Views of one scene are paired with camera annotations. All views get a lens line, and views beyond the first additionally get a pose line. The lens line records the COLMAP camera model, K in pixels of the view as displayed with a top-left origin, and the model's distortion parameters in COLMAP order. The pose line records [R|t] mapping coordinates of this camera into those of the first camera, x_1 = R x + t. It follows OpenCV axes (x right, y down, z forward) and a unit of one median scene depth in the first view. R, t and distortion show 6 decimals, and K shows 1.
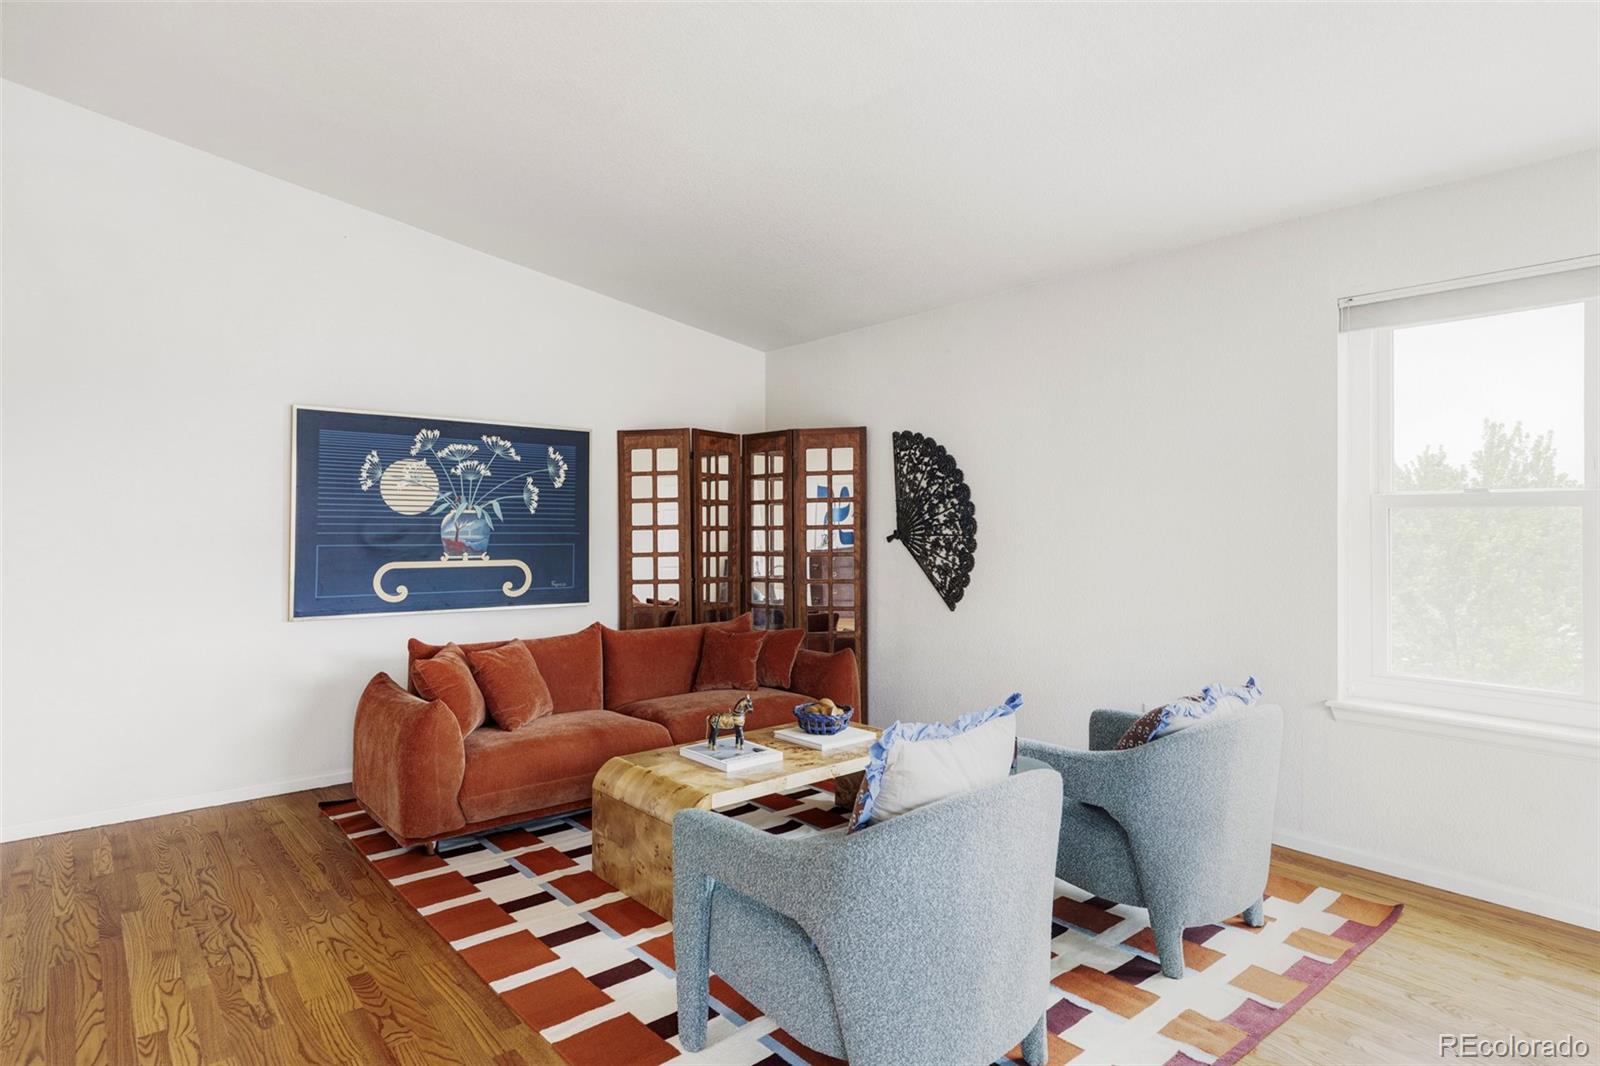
lens RADIAL K [[899.7, 0, 804.0], [0, 899.7, 519.8], [0, 0, 1]] dist [0.006559, -0.001969]
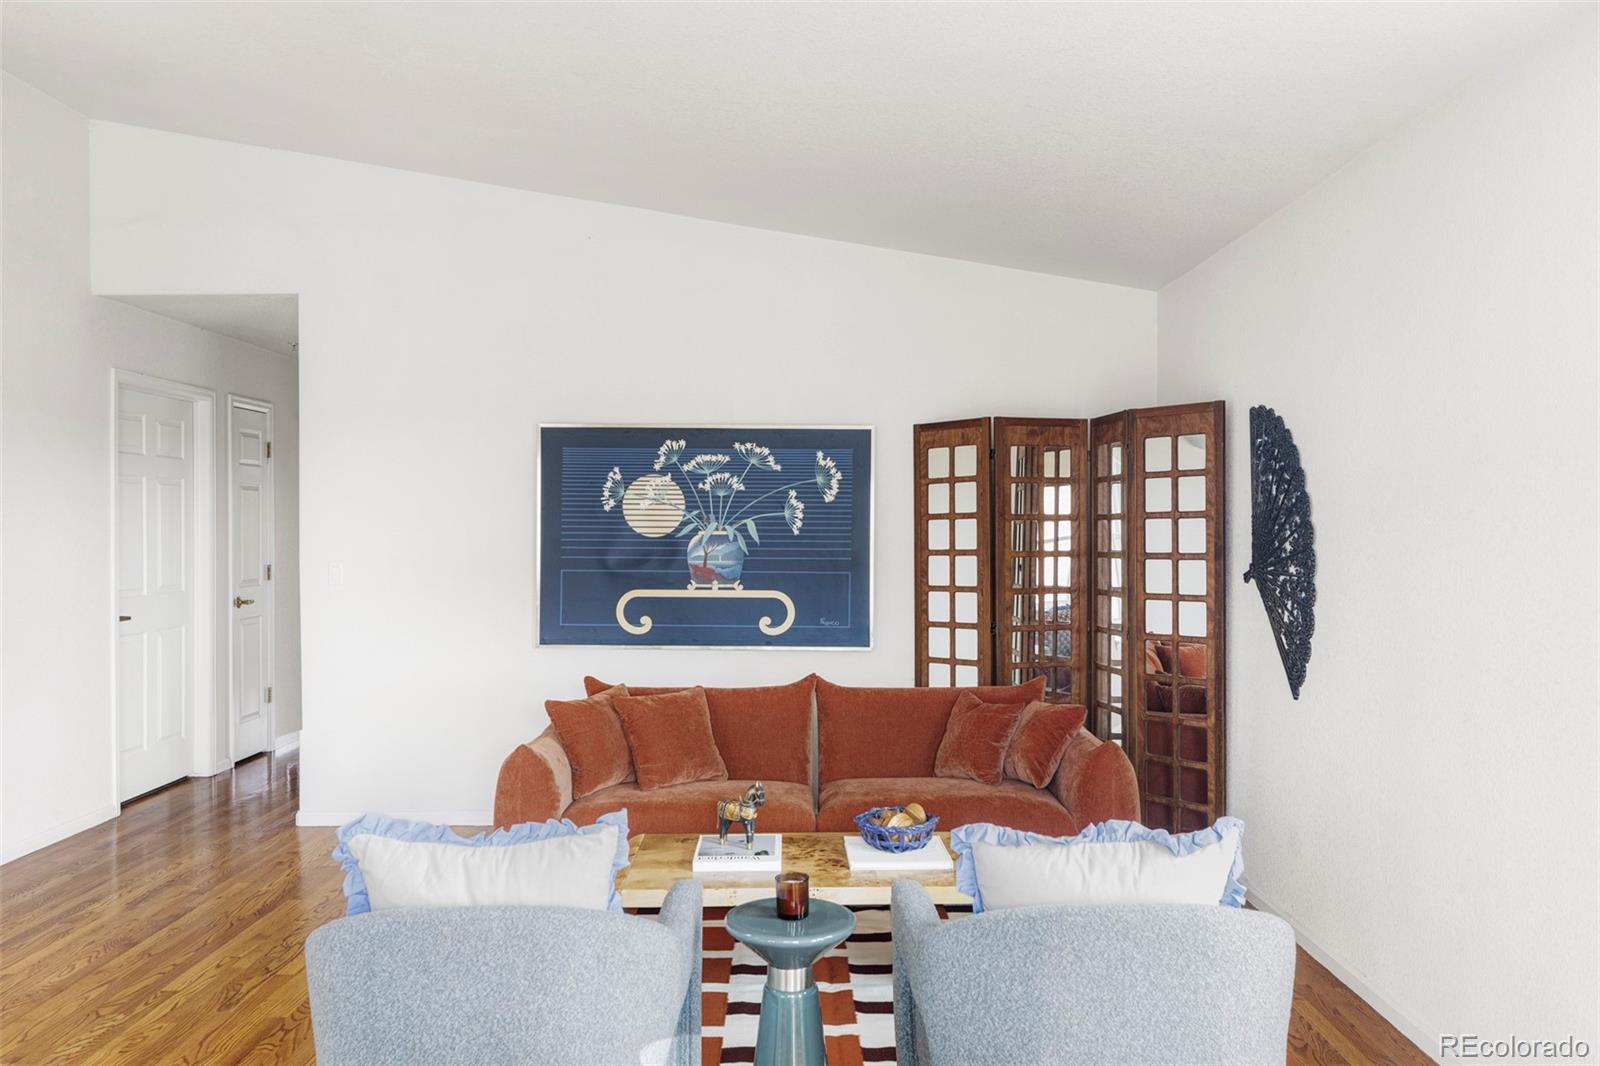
lens RADIAL K [[1285.3, 0, 806.3], [0, 1285.3, 528.9], [0, 0, 1]] dist [-0.008250, 0.005985]
pose [[0.765722, 0.004120, -0.643159, 0.465786], [0.004539, 0.999920, 0.011809, -0.026349], [0.643156, -0.011962, 0.765642, 0.116168]]
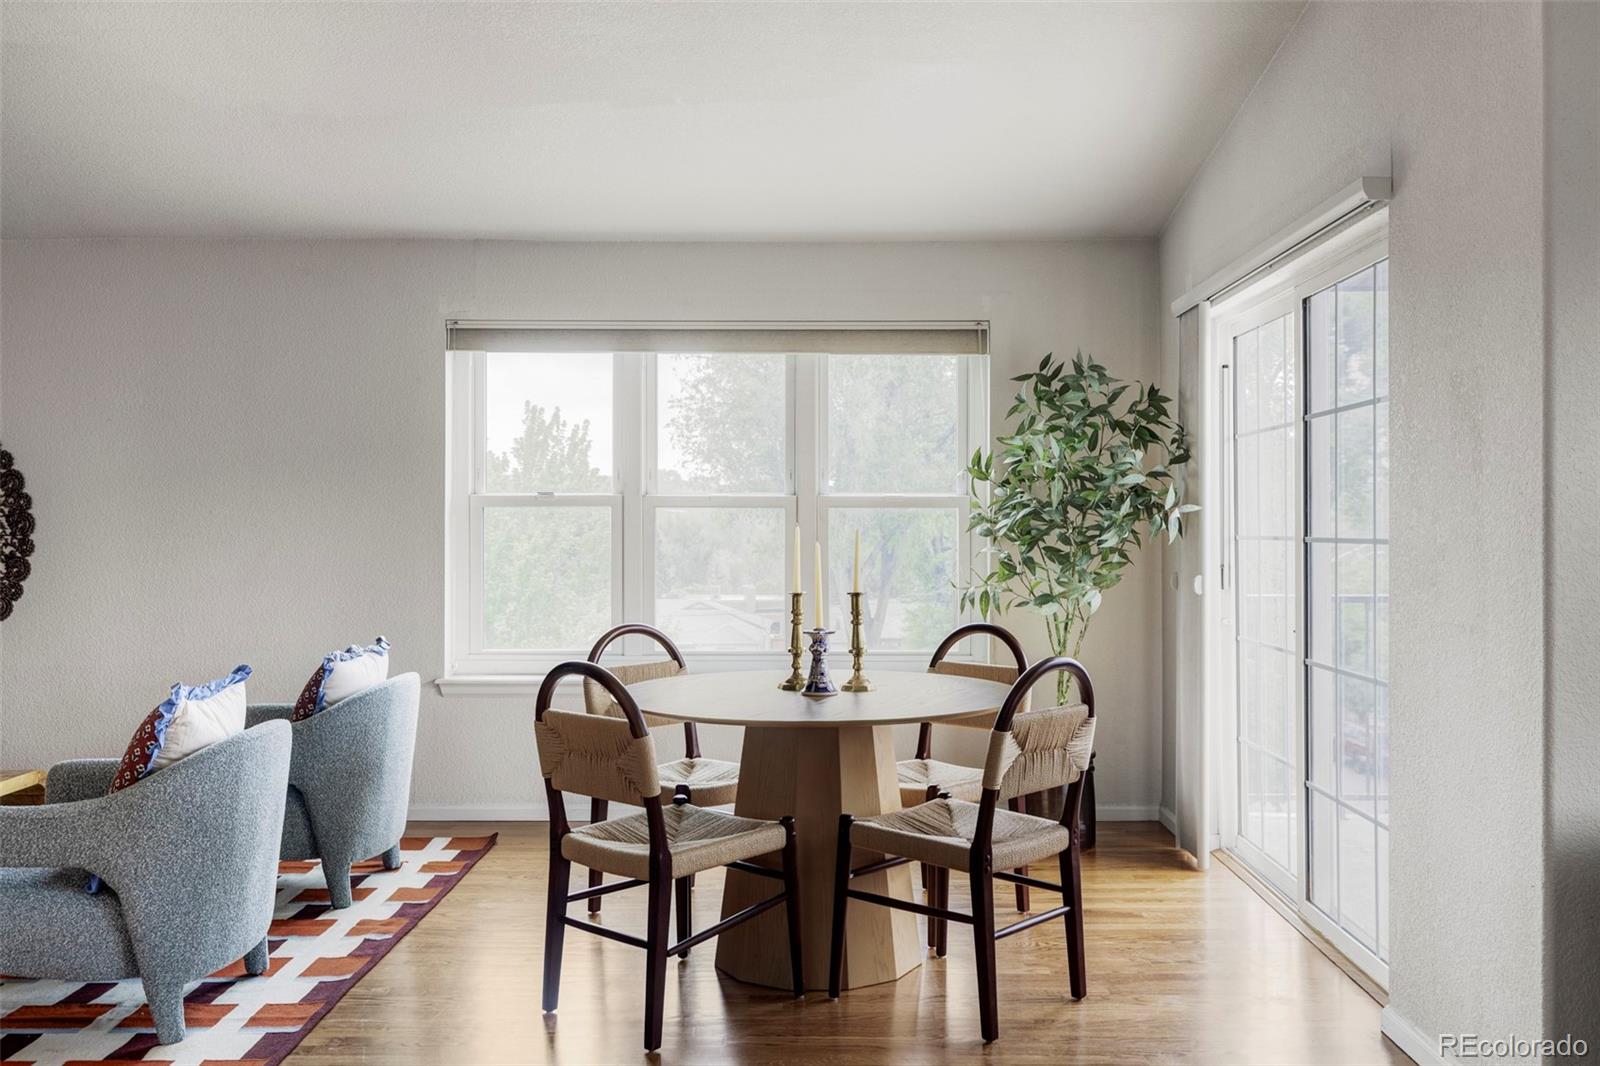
lens RADIAL K [[1321.5, 0, 817.4], [0, 1321.5, 524.8], [0, 0, 1]] dist [0.022950, -0.005509]
pose [[0.647487, -0.001369, 0.762075, -0.250391], [-0.004073, 0.999978, 0.005257, -0.000875], [-0.762066, -0.006508, 0.647467, -0.289224]]
